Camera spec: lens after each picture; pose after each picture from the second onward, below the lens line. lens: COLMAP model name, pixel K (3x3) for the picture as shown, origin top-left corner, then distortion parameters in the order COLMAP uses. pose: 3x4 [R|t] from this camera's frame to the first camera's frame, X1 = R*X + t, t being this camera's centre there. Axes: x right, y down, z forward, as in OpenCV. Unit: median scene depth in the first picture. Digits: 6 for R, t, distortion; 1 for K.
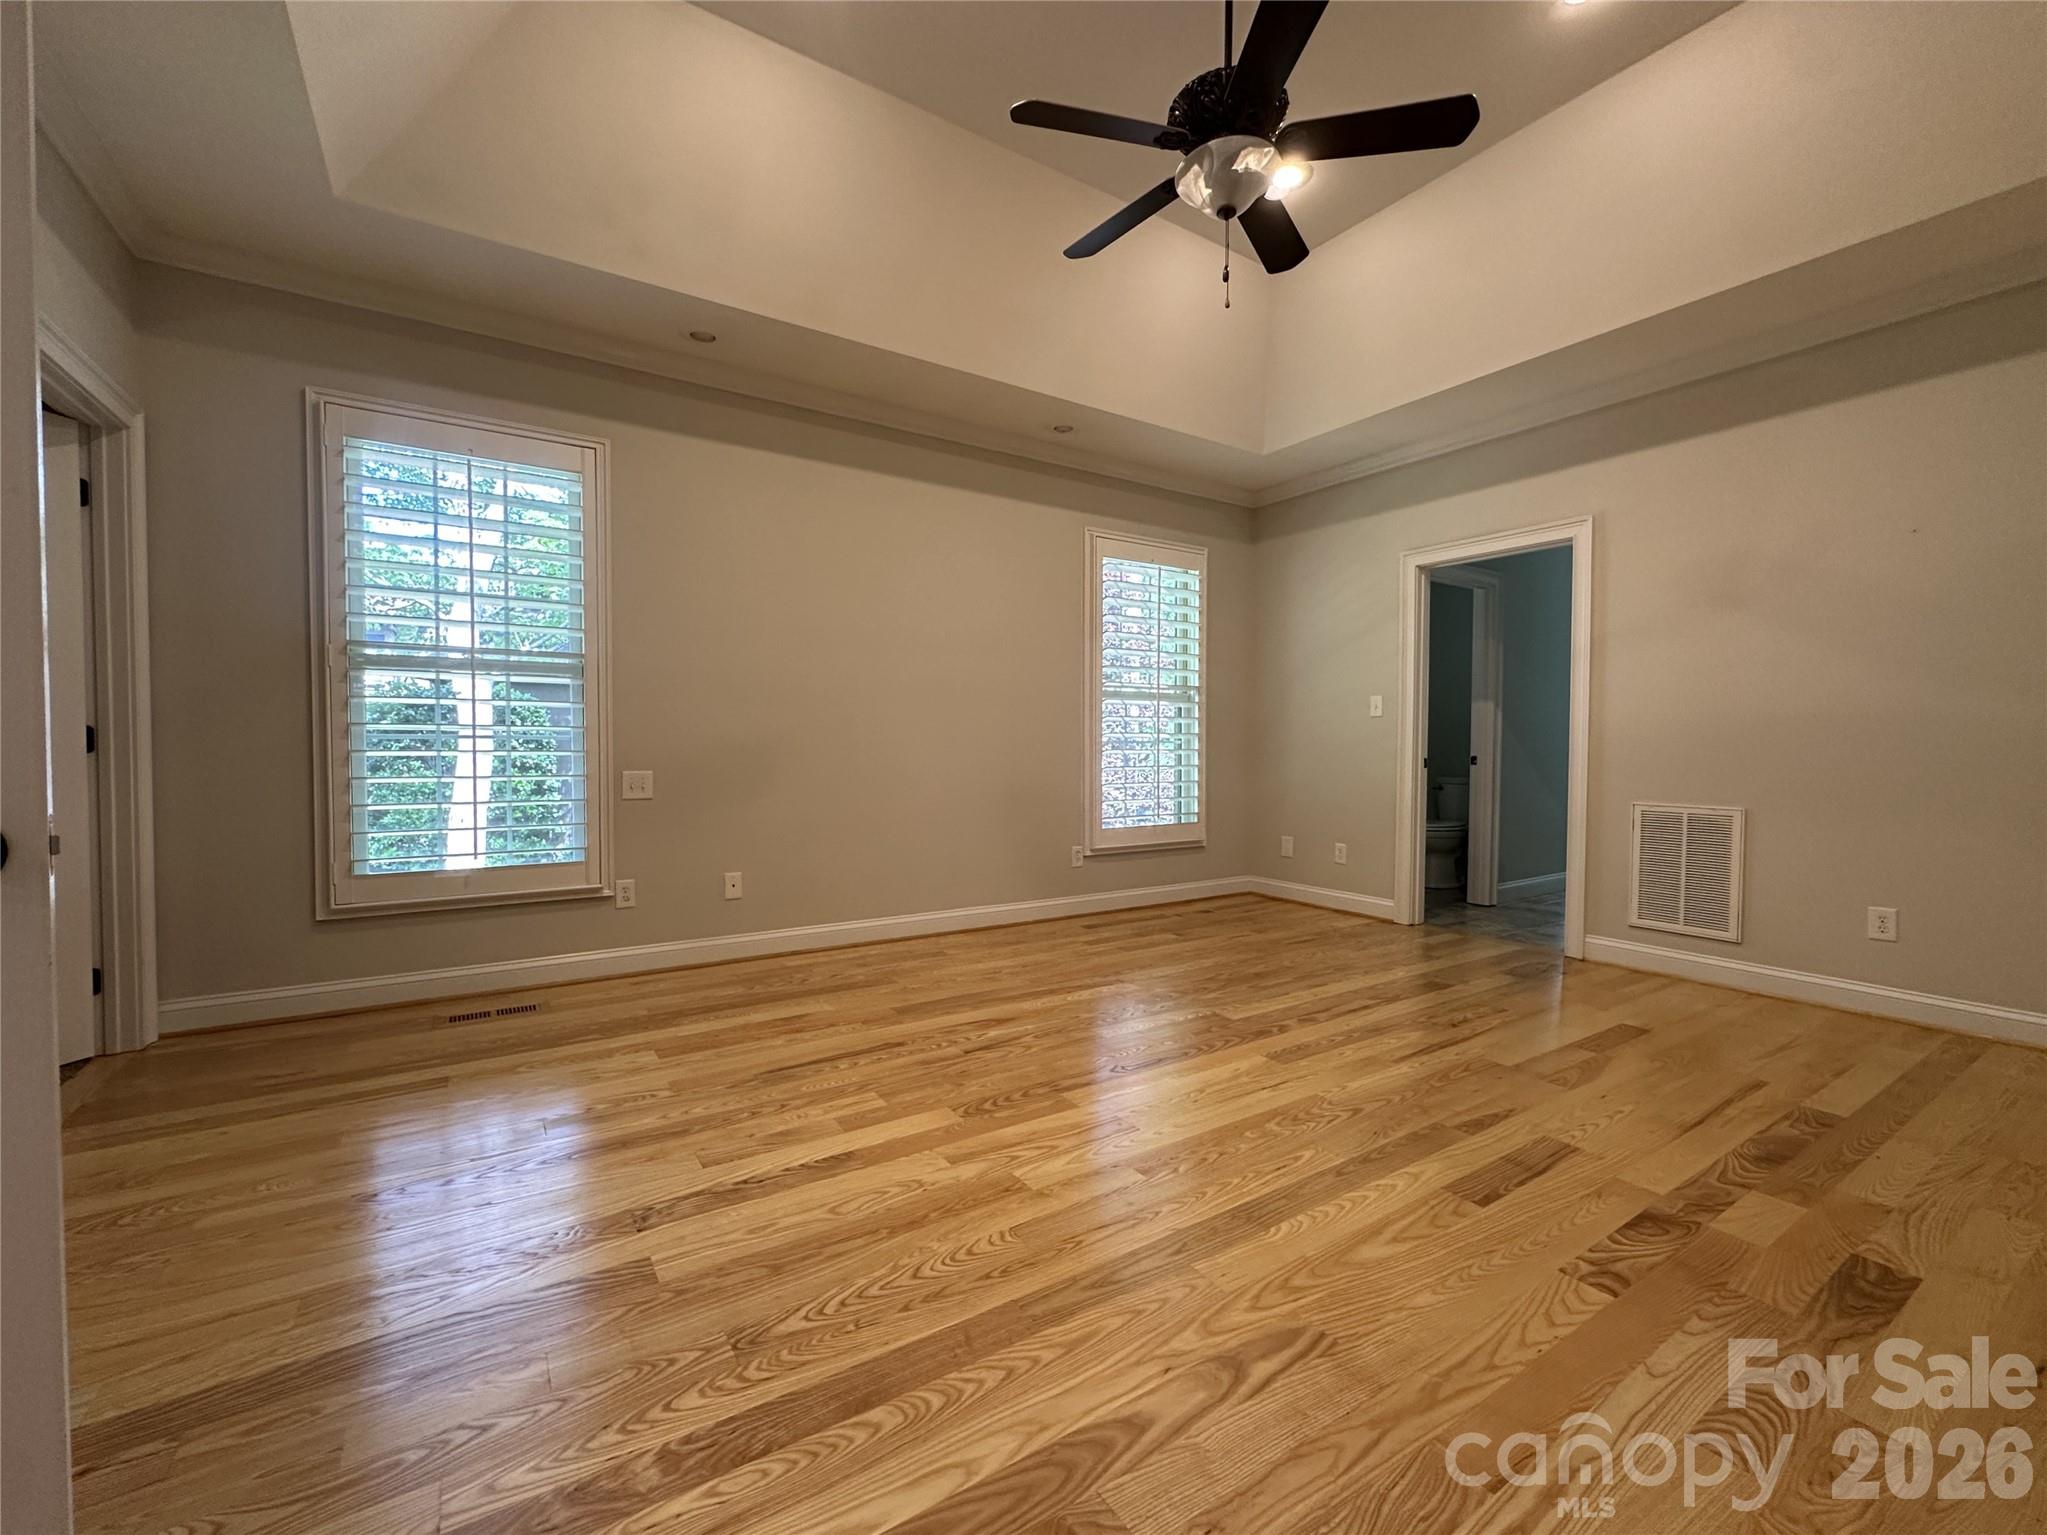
lens RADIAL K [[847.6, 0, 1023.5], [0, 847.6, 767.5], [0, 0, 1]] dist [-0.000279, -0.000077]
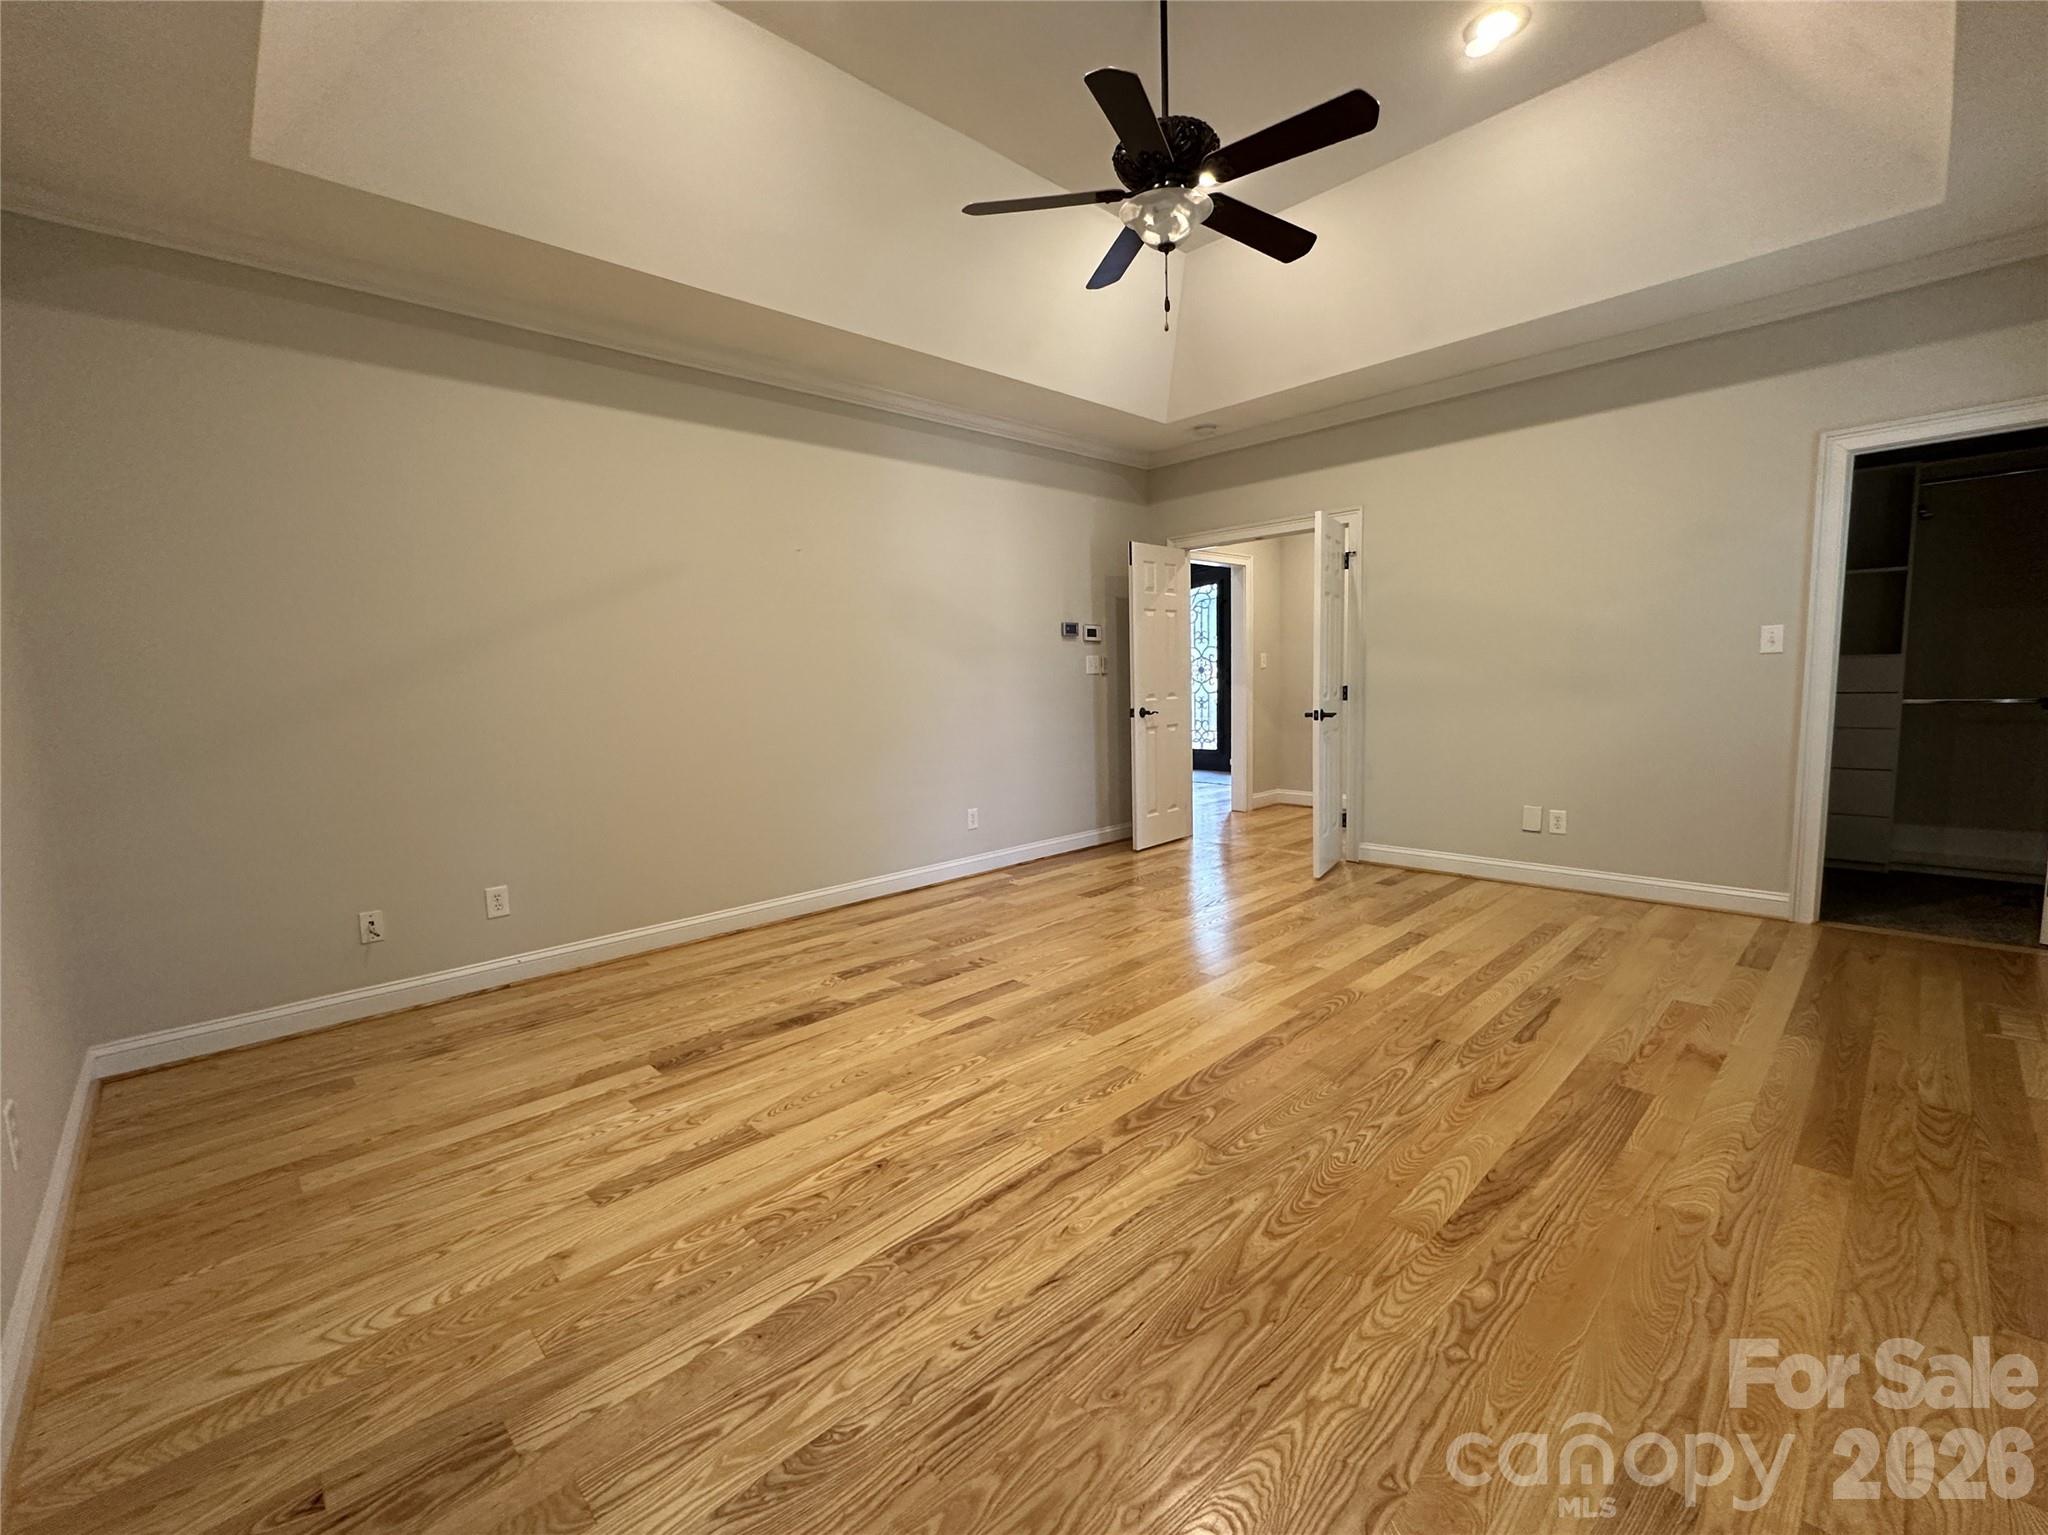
lens RADIAL K [[872.2, 0, 1024.0], [0, 872.2, 767.5], [0, 0, 1]] dist [-0.001169, -0.000040]
pose [[-0.981504, 0.042467, -0.186672, 0.623663], [0.018502, 0.991563, 0.128295, -0.116974], [0.190546, 0.122468, -0.974009, 2.024430]]
